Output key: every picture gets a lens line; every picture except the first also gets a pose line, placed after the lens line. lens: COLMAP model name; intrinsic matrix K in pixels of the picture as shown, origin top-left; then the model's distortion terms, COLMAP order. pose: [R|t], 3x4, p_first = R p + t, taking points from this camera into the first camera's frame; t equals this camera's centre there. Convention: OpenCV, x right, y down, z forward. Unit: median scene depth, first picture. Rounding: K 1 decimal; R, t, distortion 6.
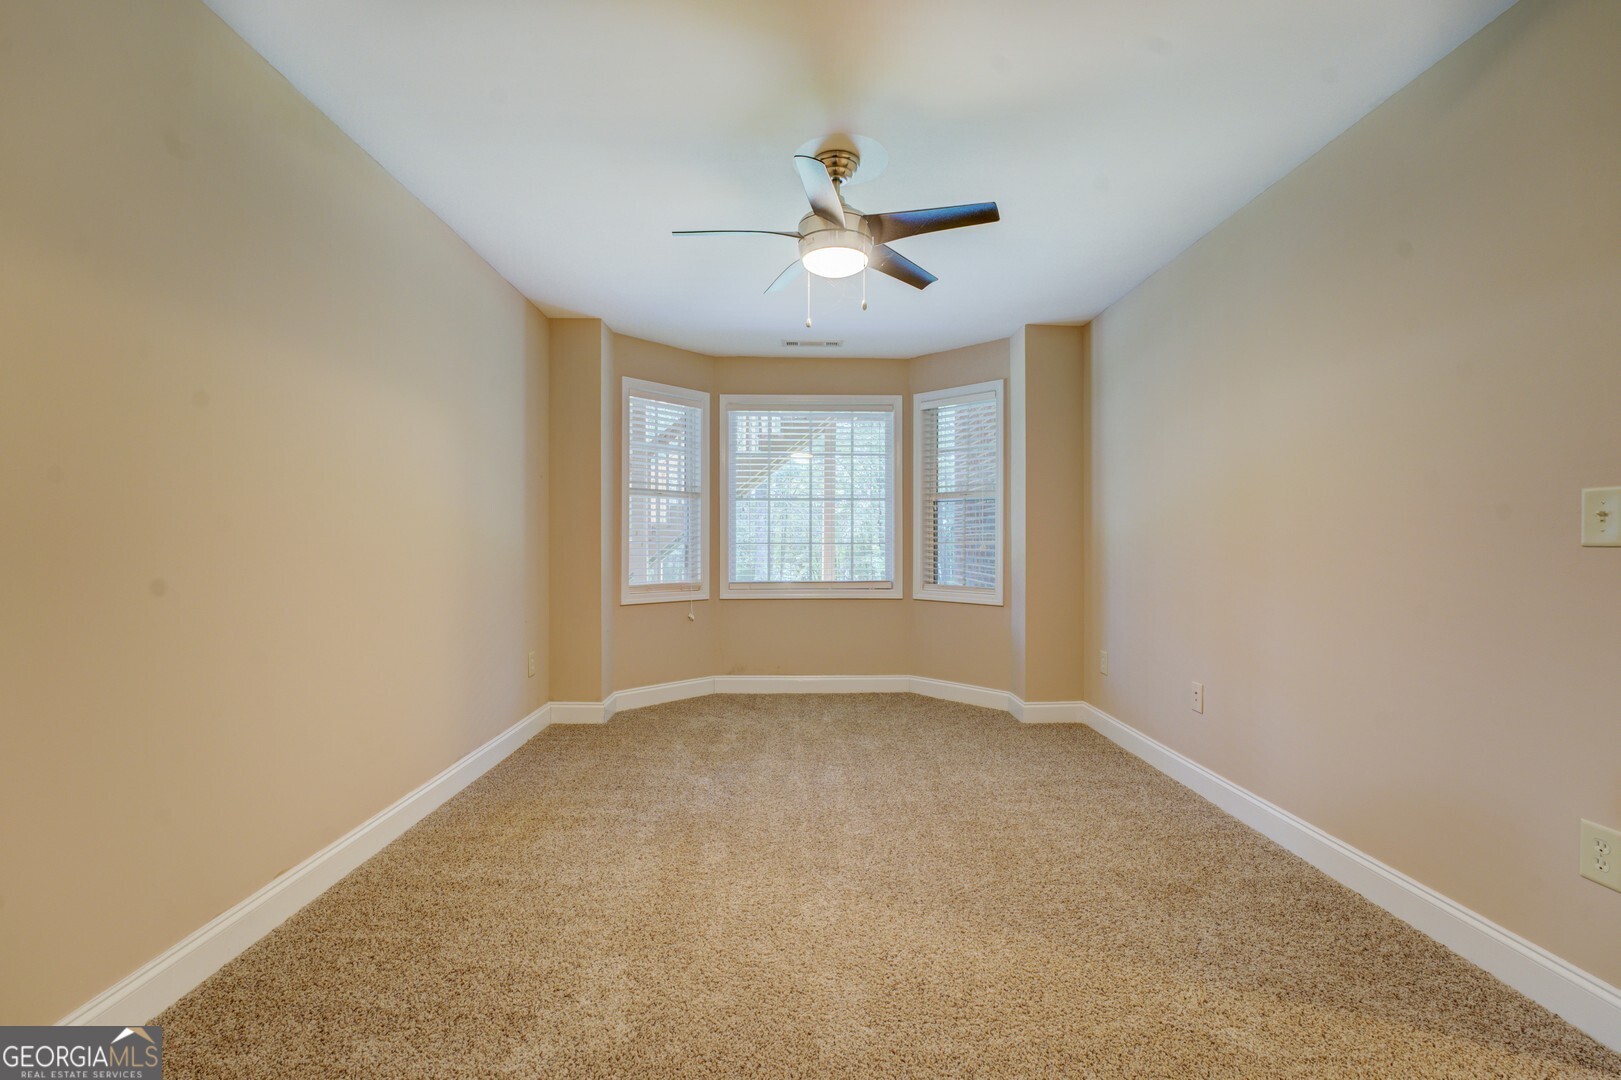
lens RADIAL K [[685.8, 0, 807.7], [0, 685.8, 550.9], [0, 0, 1]] dist [-0.022163, 0.004561]
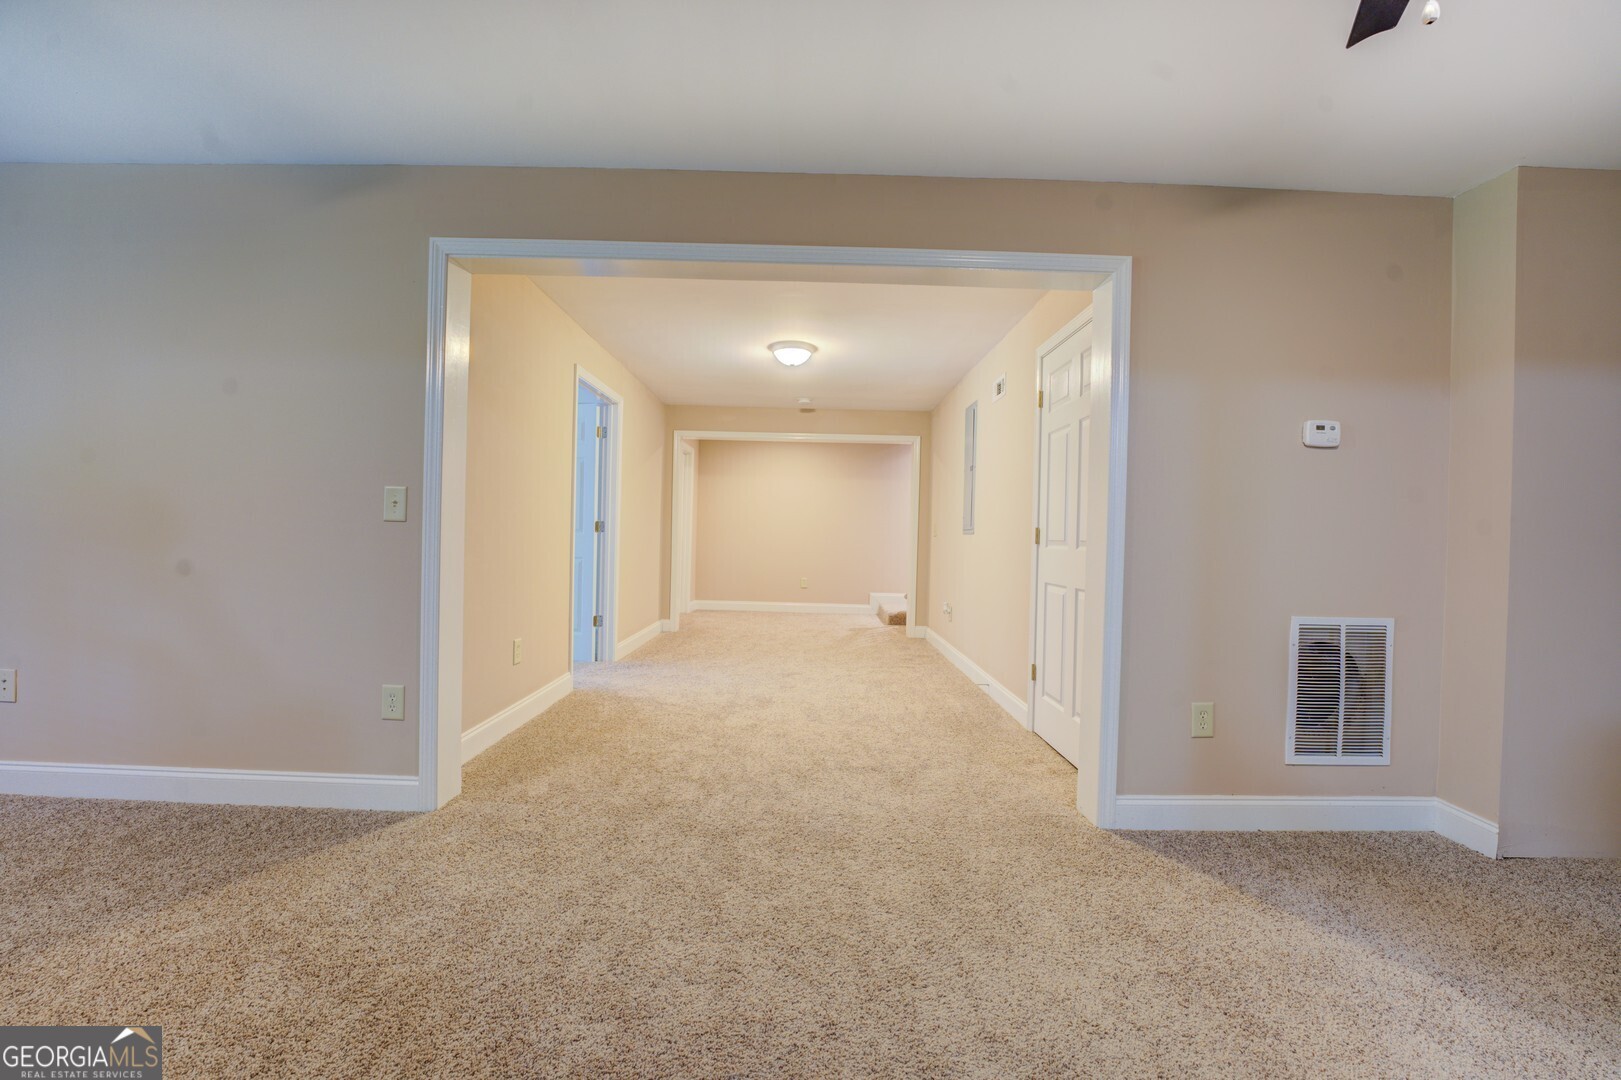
lens RADIAL K [[685.8, 0, 808.7], [0, 685.8, 540.4], [0, 0, 1]] dist [-0.022163, 0.004561]
pose [[0.023338, 0.001802, 0.999726, -0.433914], [-0.014984, 0.999887, -0.001453, 0.024367], [-0.999615, -0.014946, 0.023363, -0.077263]]
